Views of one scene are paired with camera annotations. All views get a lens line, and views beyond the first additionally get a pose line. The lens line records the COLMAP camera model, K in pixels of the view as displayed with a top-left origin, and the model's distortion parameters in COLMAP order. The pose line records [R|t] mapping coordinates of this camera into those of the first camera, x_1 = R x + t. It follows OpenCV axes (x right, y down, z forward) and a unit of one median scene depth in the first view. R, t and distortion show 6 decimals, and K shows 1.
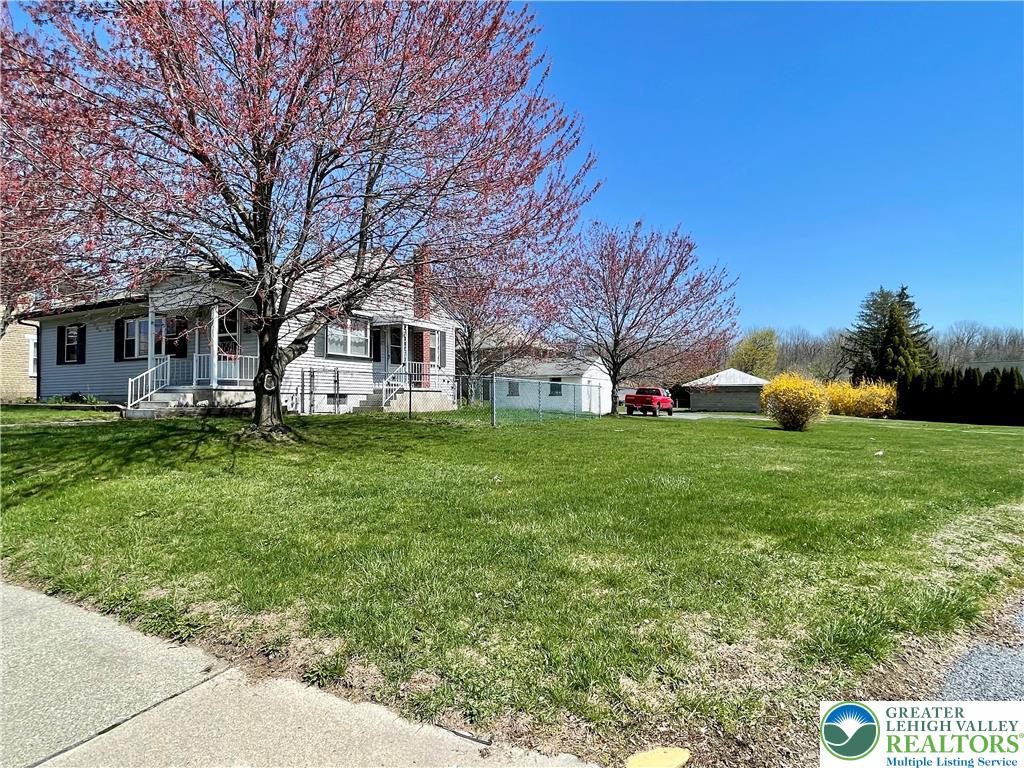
lens RADIAL K [[599.5, 0, 510.0], [0, 599.5, 386.4], [0, 0, 1]] dist [-0.006682, -0.001282]
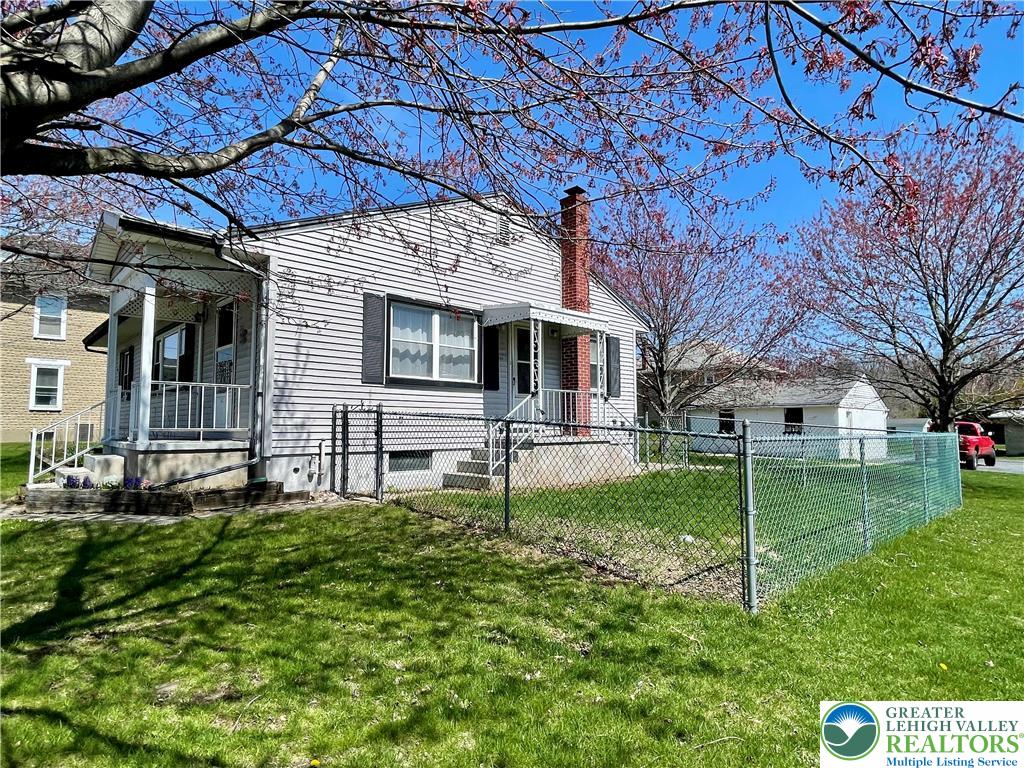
lens RADIAL K [[599.5, 0, 505.4], [0, 599.5, 377.6], [0, 0, 1]] dist [-0.006682, -0.001282]
pose [[0.947754, -0.025385, -0.317990, -0.030947], [0.006353, 0.998133, -0.060747, -0.018643], [0.318938, 0.055553, 0.946146, 0.470478]]
